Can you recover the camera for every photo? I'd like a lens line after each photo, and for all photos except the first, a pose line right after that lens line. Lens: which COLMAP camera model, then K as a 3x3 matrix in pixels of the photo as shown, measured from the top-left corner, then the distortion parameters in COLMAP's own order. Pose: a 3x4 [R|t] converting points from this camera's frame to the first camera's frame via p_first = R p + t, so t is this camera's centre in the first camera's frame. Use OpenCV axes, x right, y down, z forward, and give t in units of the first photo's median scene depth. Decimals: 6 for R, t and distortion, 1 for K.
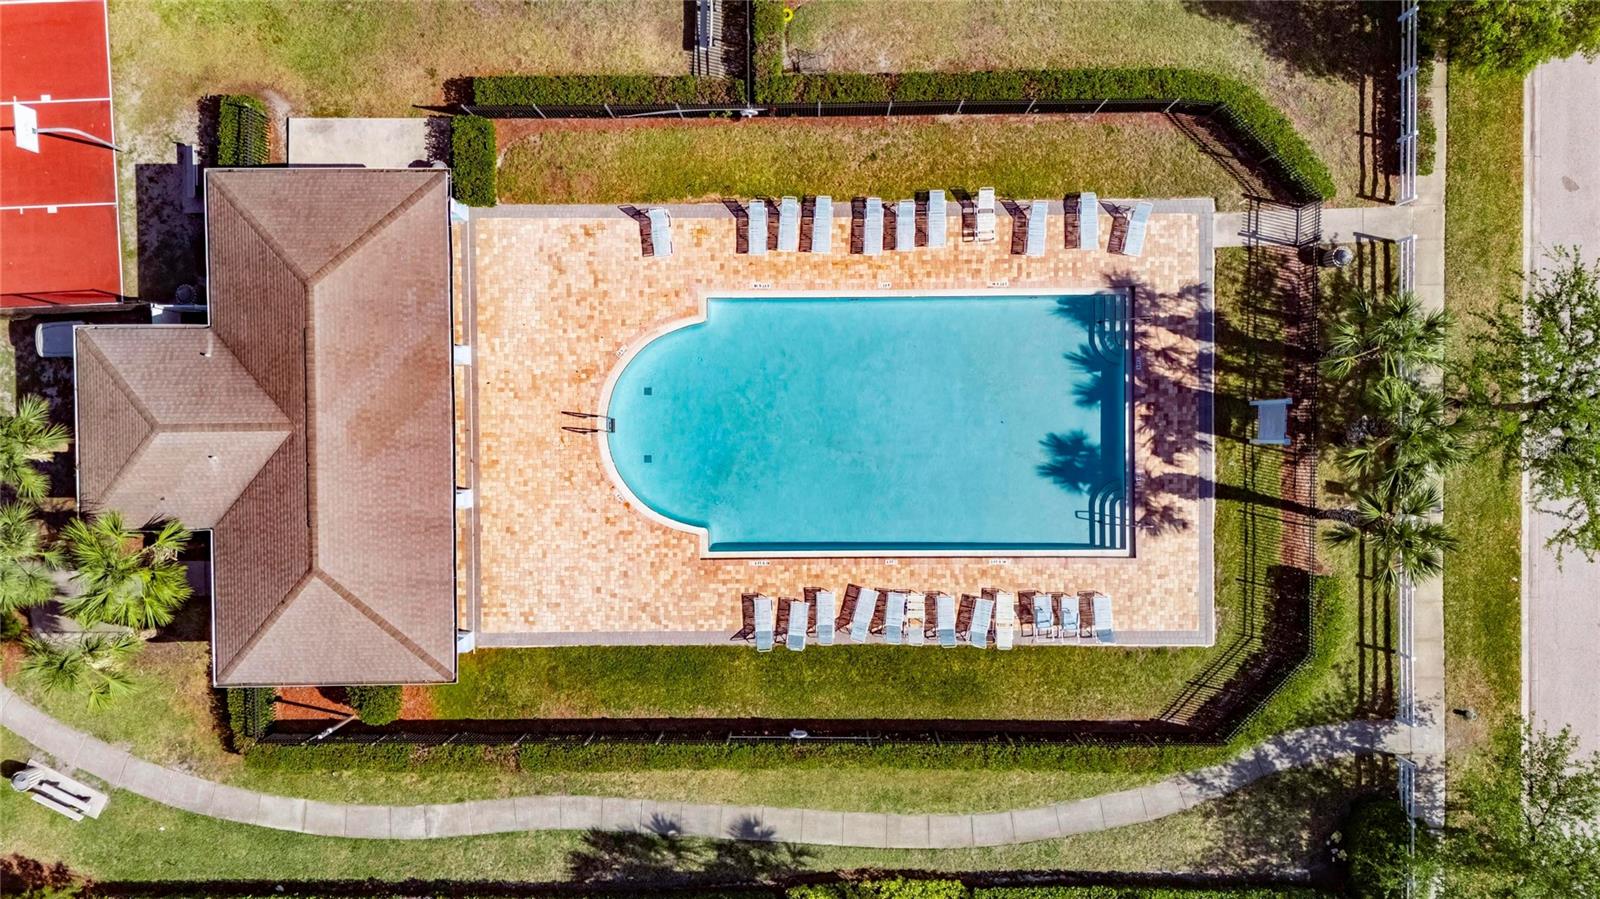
lens RADIAL K [[1171.5, 0, 808.6], [0, 1171.5, 450.5], [0, 0, 1]] dist [0.089368, -0.095857]
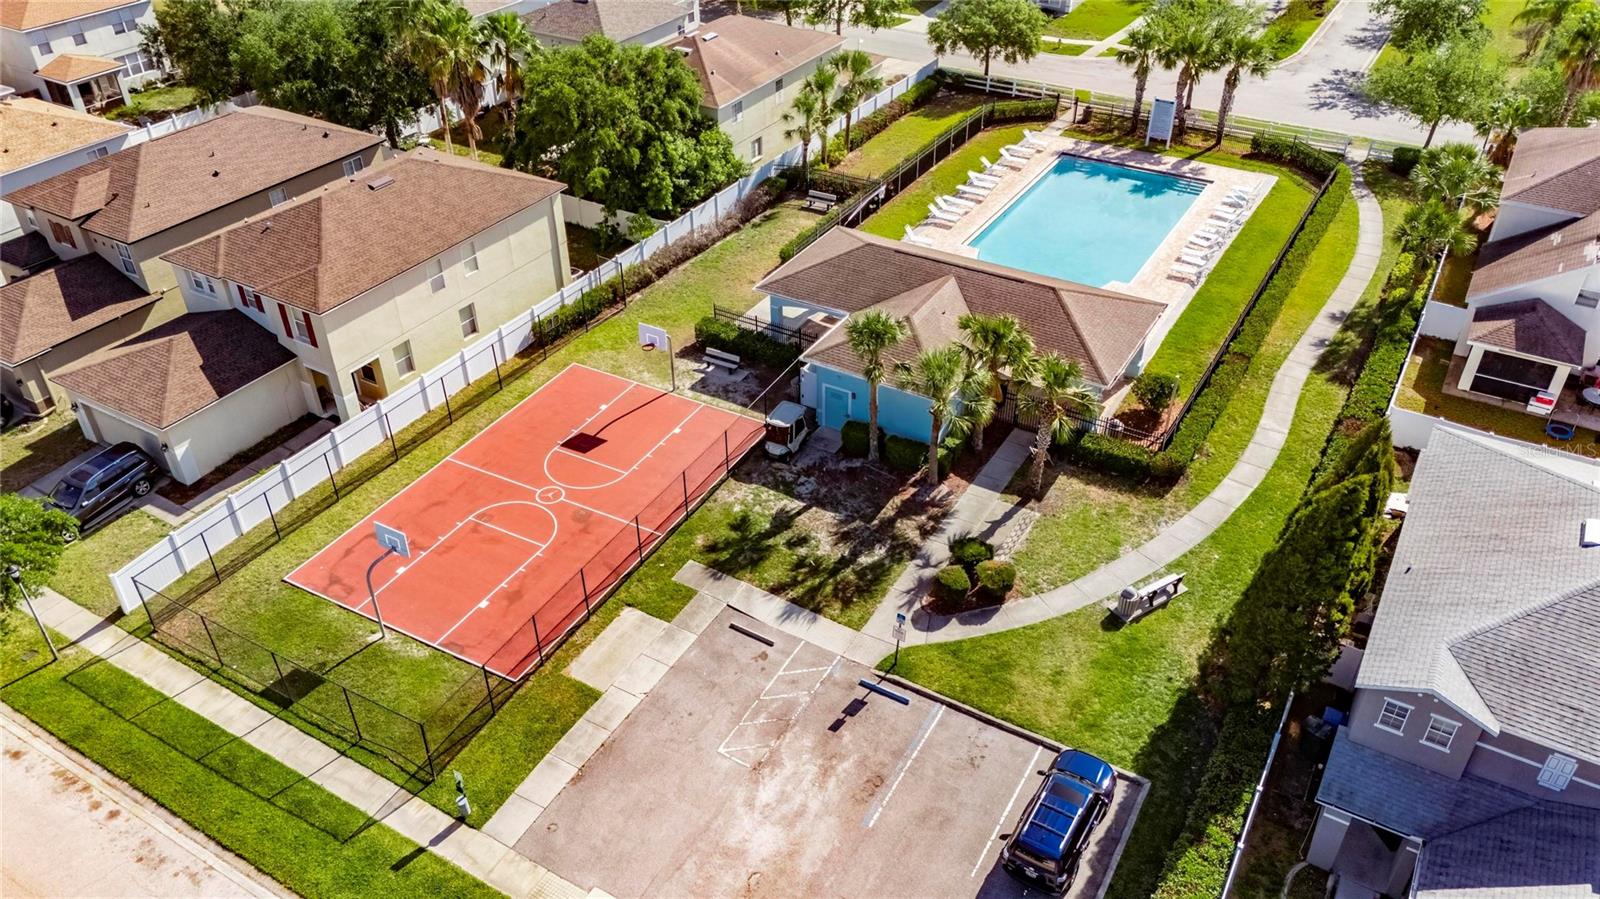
lens RADIAL K [[1171.5, 0, 808.6], [0, 1171.5, 450.5], [0, 0, 1]] dist [0.089368, -0.095857]
pose [[0.514971, -0.490474, 0.703022, -1.418603], [0.857106, 0.282029, -0.431078, 0.435944], [0.013160, 0.824558, 0.565625, 0.343438]]
